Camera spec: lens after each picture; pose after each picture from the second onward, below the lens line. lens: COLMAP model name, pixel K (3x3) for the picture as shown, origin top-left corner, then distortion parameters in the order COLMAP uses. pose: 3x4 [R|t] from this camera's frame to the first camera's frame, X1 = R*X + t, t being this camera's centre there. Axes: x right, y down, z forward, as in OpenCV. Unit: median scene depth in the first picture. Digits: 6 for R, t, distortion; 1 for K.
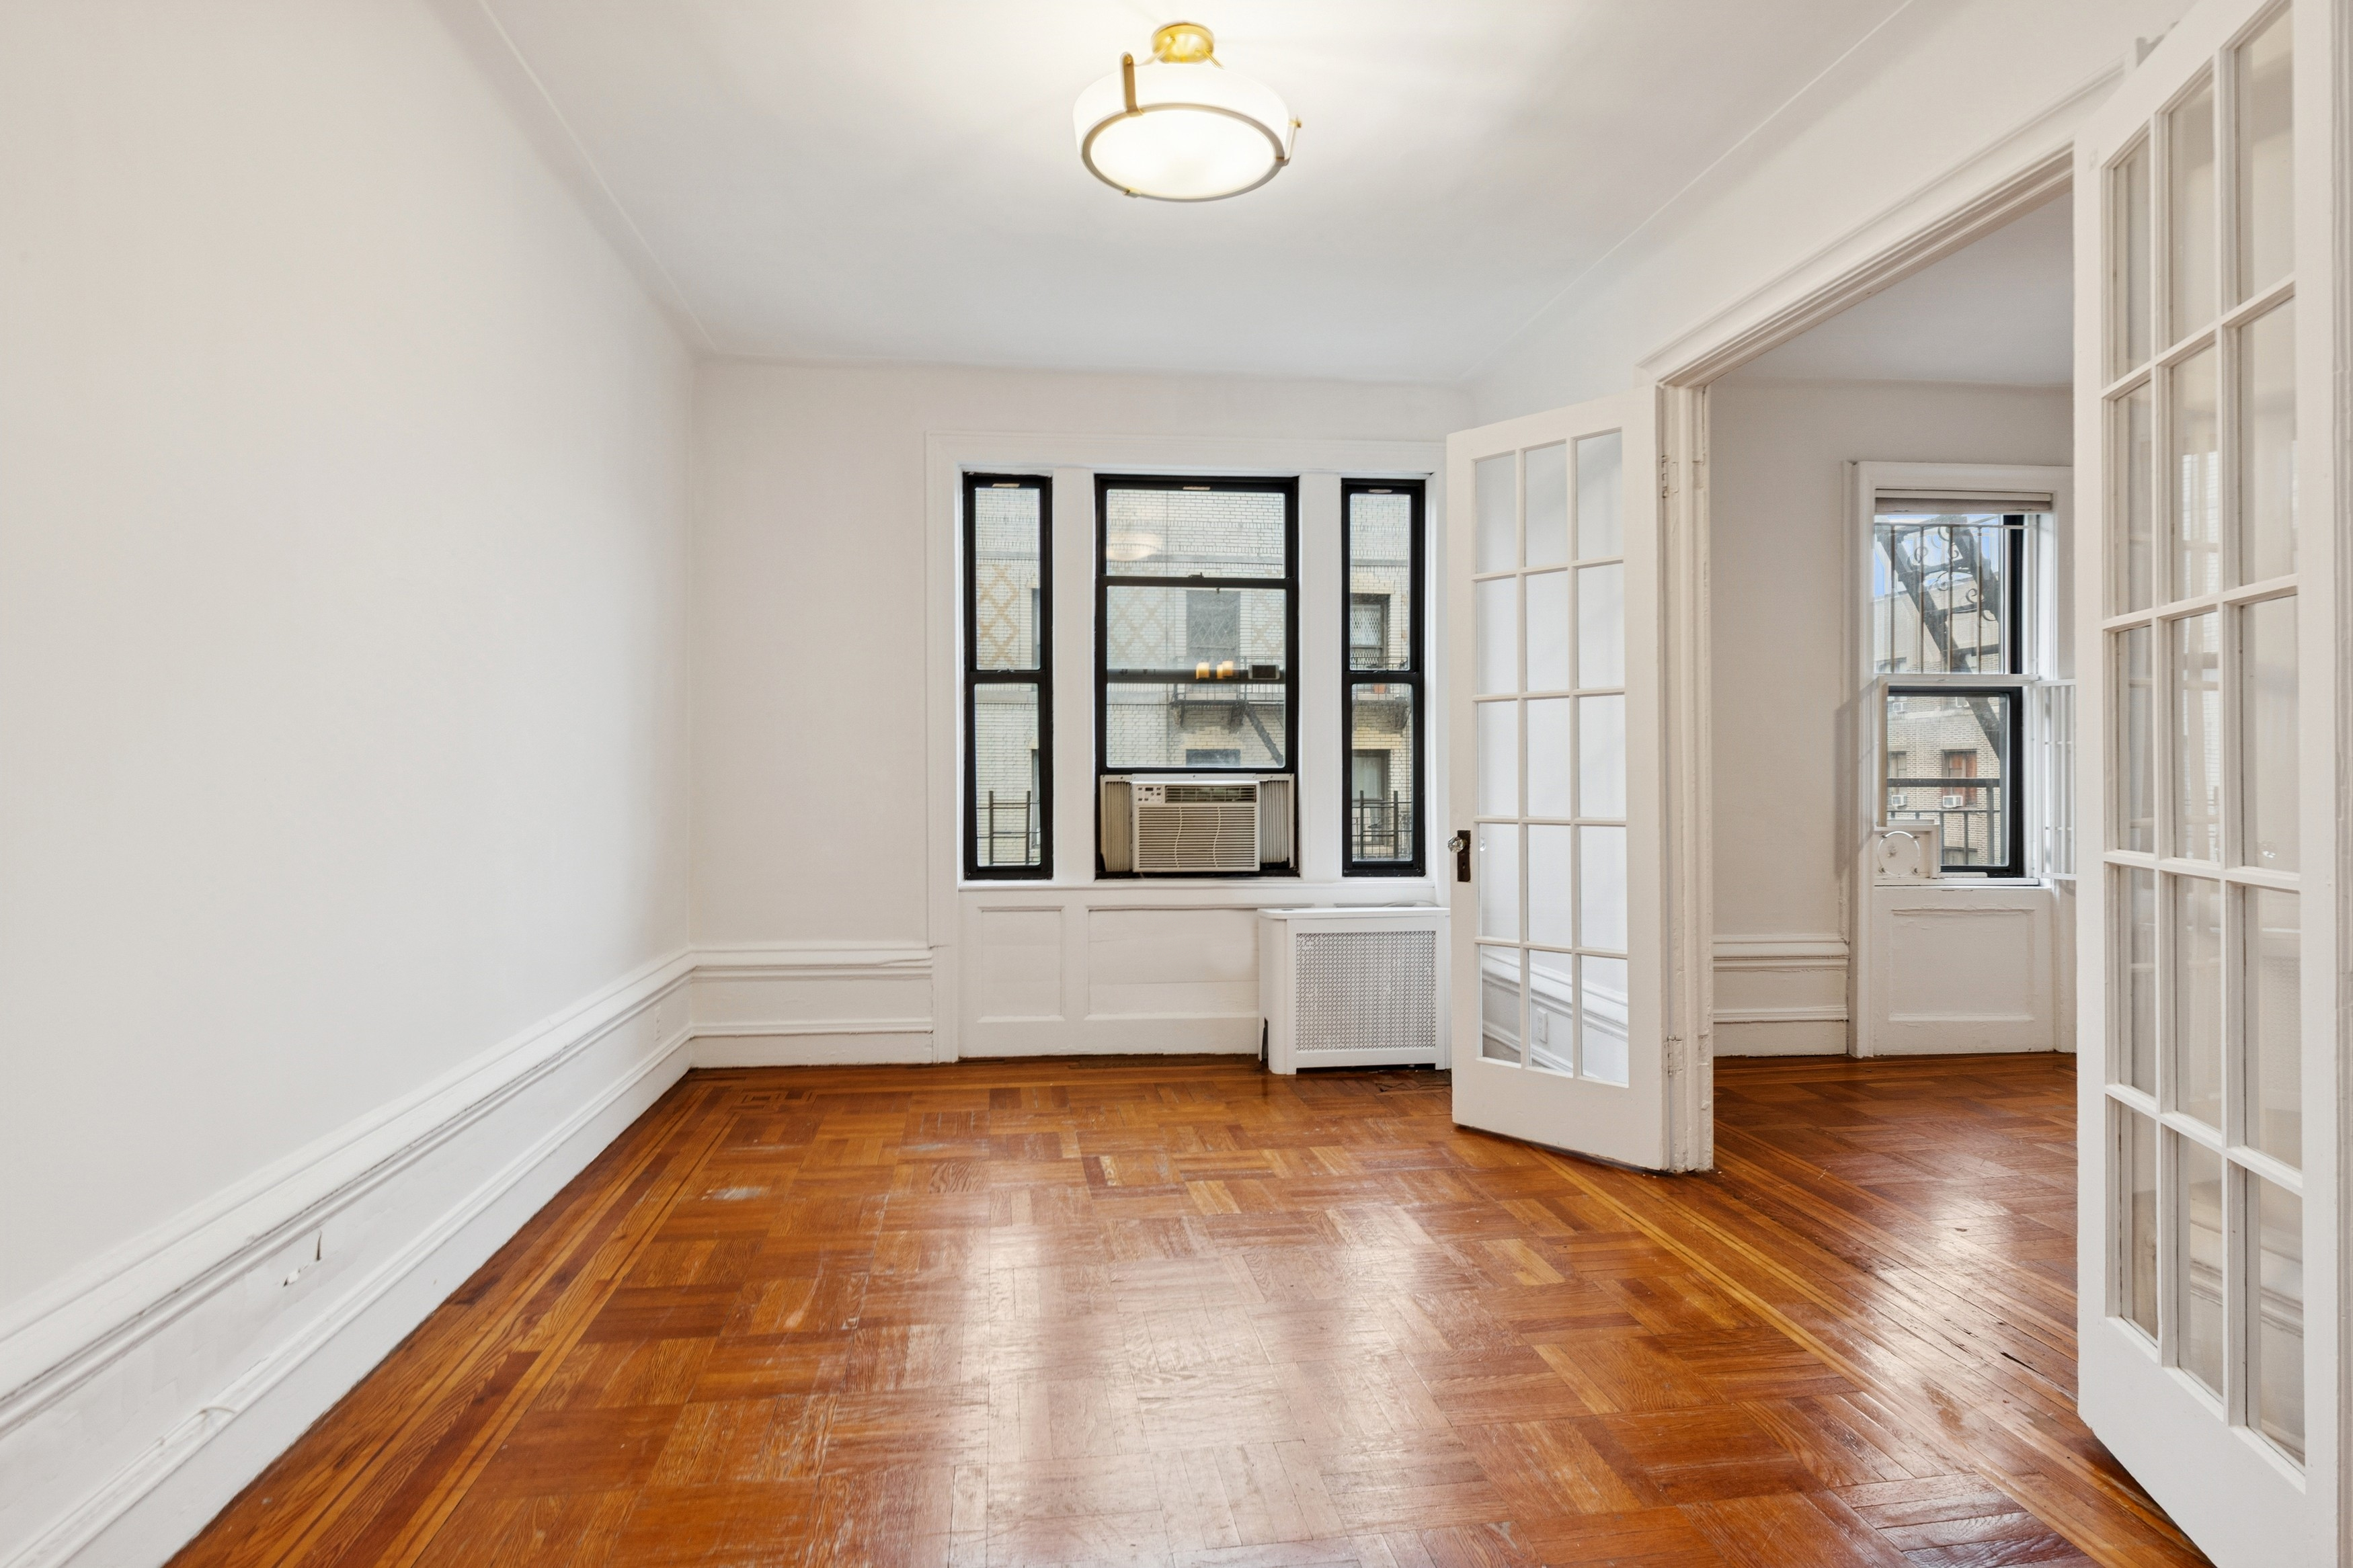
lens RADIAL K [[1145.2, 0, 1155.0], [0, 1145.2, 779.1], [0, 0, 1]] dist [0.002563, 0.000793]
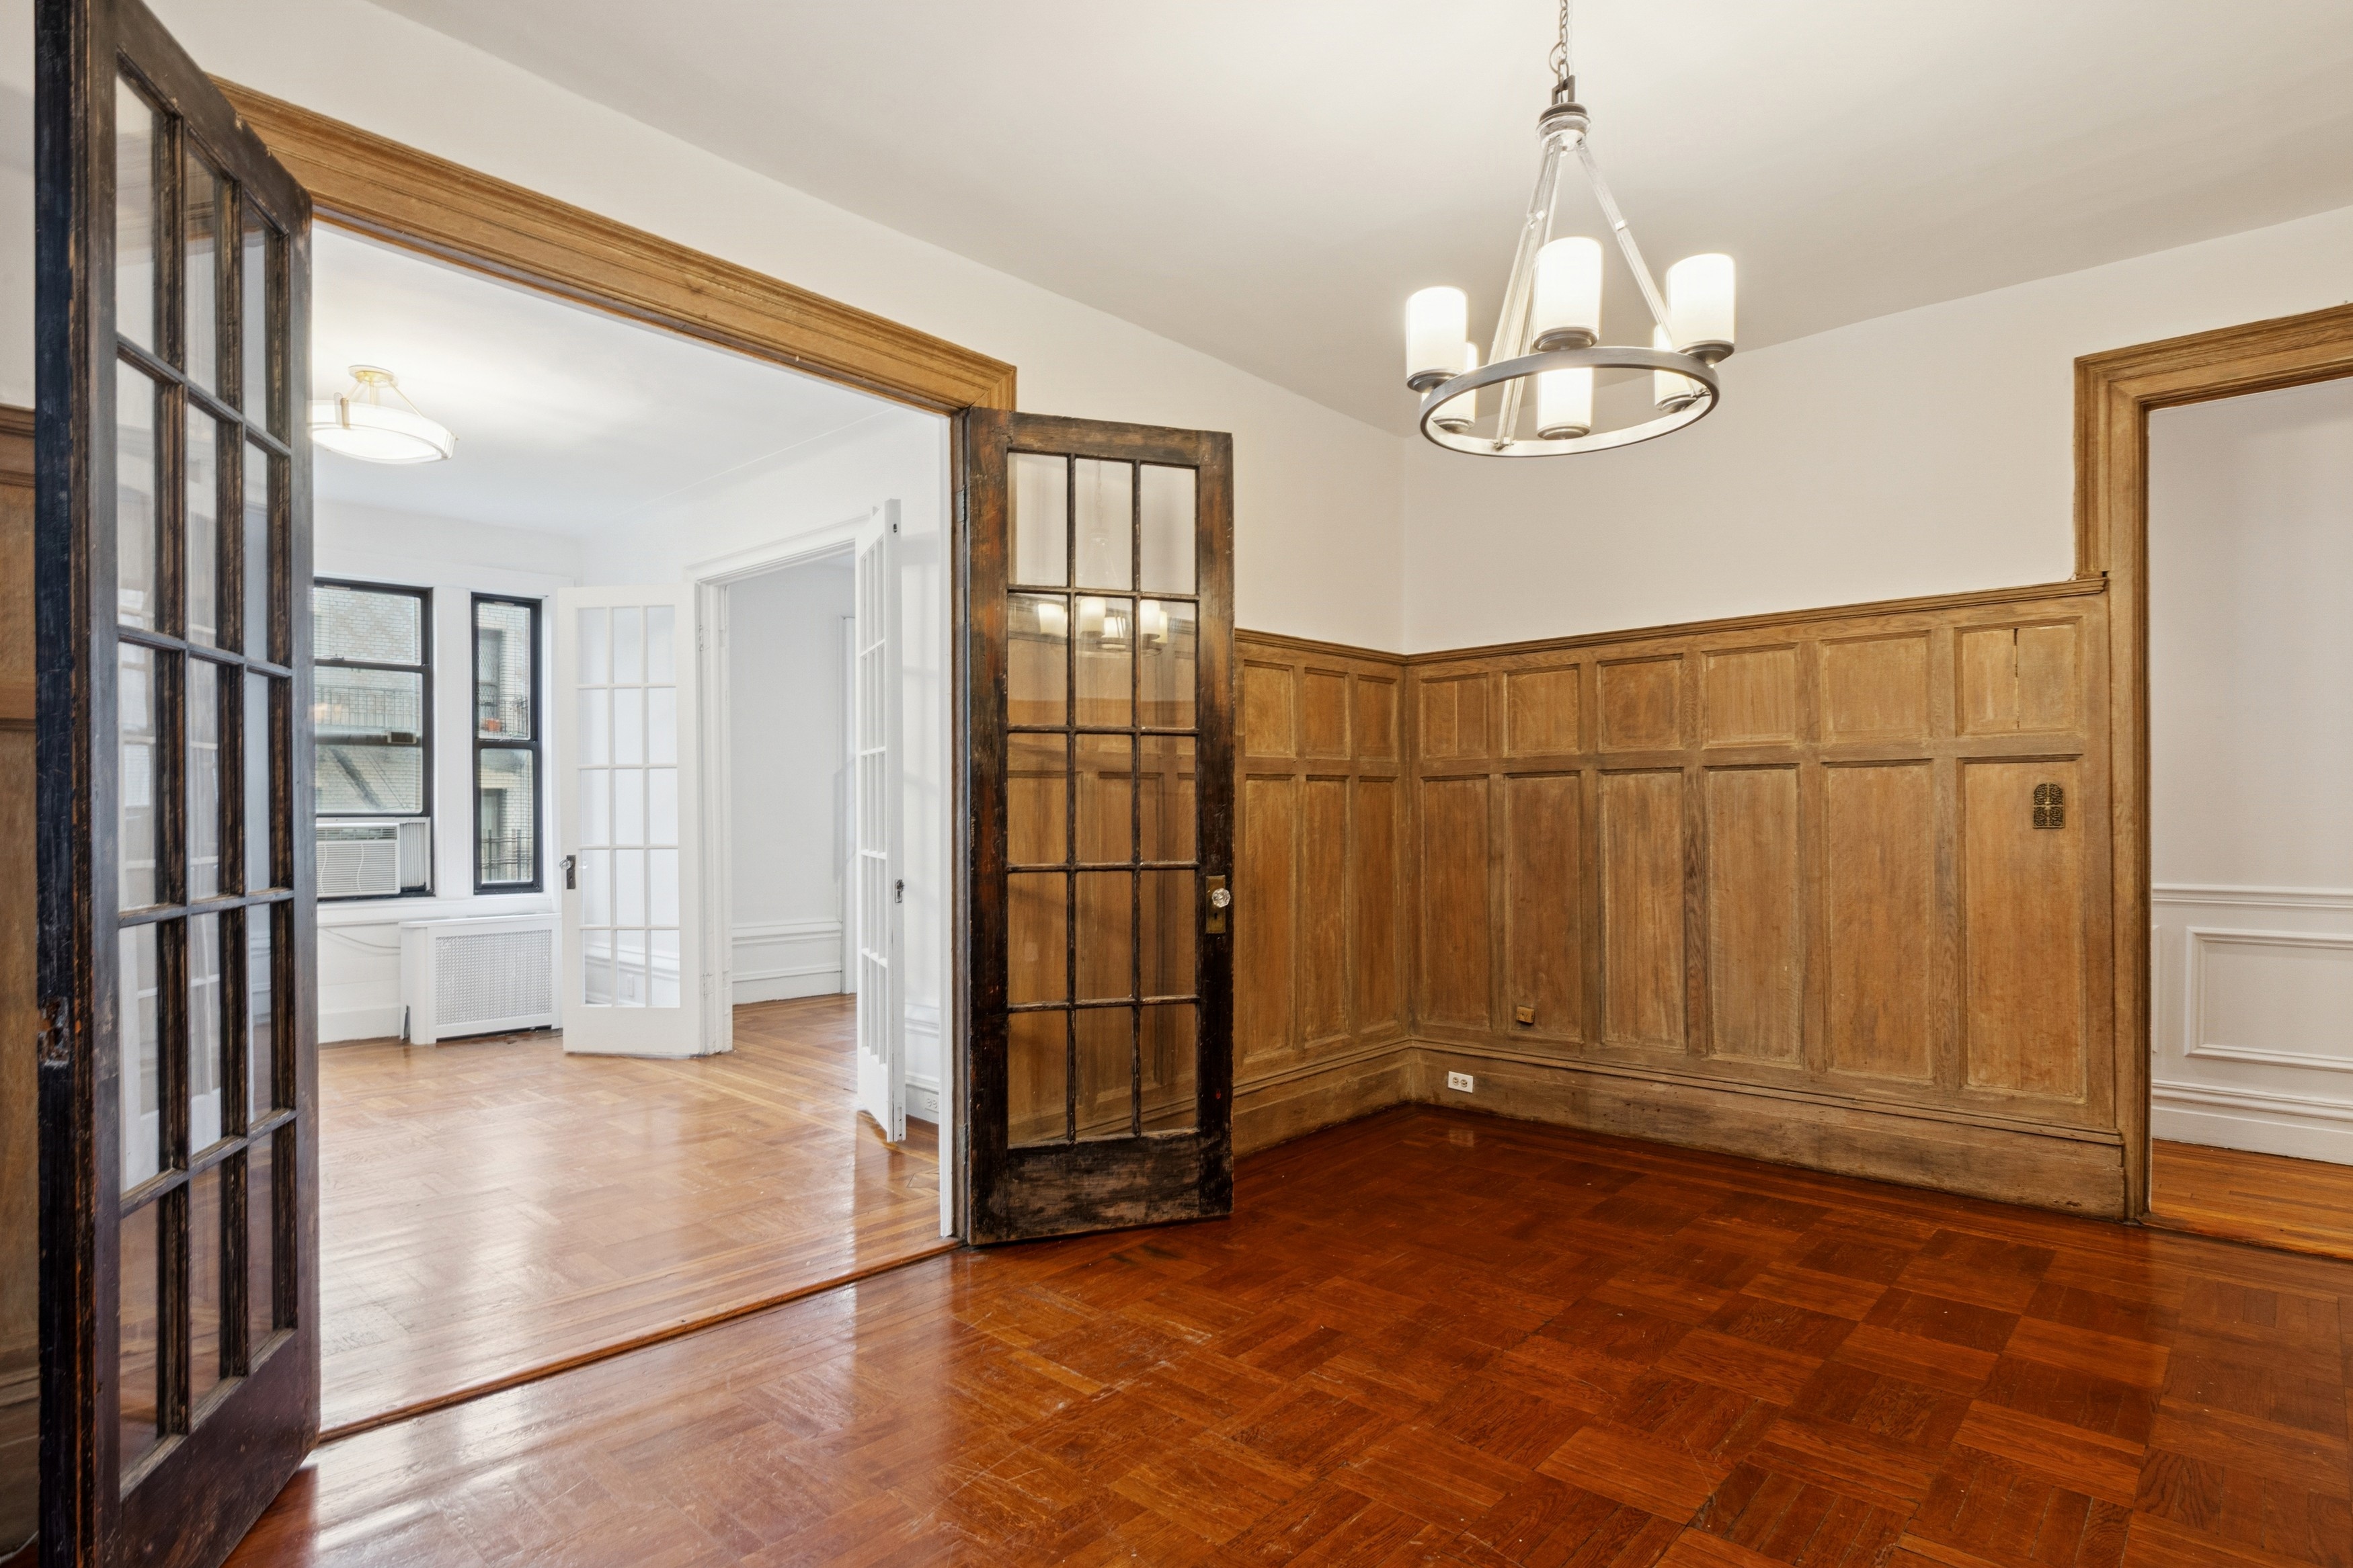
lens RADIAL K [[1244.0, 0, 1225.6], [0, 1244.0, 806.7], [0, 0, 1]] dist [-0.001027, 0.000041]
pose [[0.745178, -0.001211, 0.666864, -0.156479], [0.007188, 0.999955, -0.006217, -0.001729], [-0.666826, 0.009426, 0.745153, -0.693448]]
